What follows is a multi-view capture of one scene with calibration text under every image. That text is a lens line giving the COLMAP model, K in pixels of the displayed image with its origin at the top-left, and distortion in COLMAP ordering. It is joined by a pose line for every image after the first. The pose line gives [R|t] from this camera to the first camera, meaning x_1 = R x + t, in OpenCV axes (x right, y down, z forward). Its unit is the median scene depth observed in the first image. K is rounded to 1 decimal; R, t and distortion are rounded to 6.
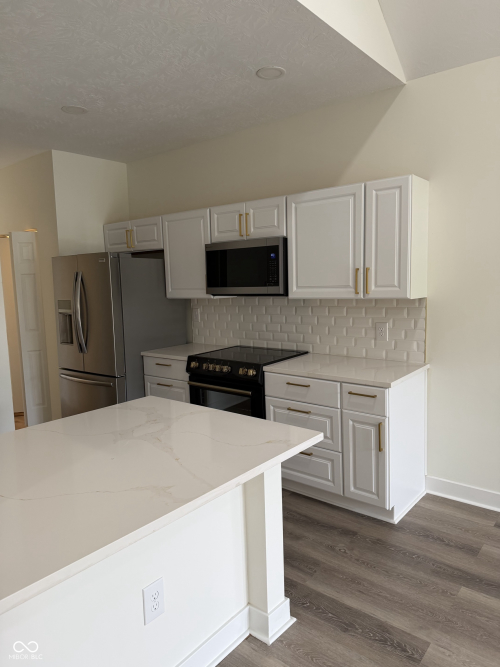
lens RADIAL K [[470.0, 0, 250.0], [0, 470.0, 333.5], [0, 0, 1]] dist [0.042517, -0.057980]
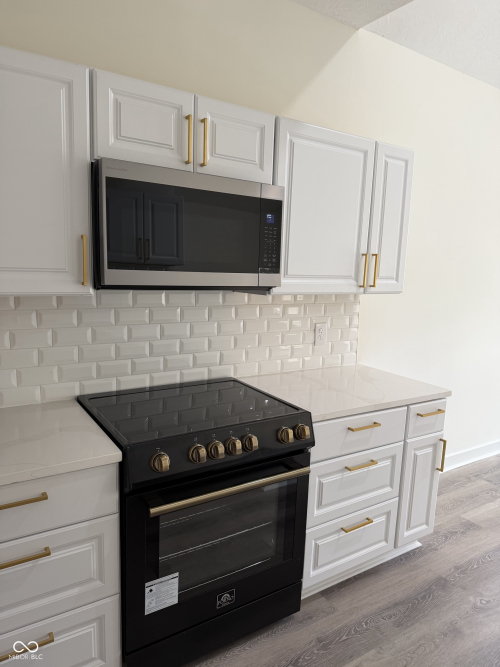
lens RADIAL K [[470.0, 0, 250.0], [0, 470.0, 333.5], [0, 0, 1]] dist [0.042517, -0.057980]
pose [[0.289541, -0.097480, 0.952189, -0.508030], [0.063933, 0.994549, 0.082376, -0.076867], [-0.955028, 0.037025, 0.294195, 0.869159]]
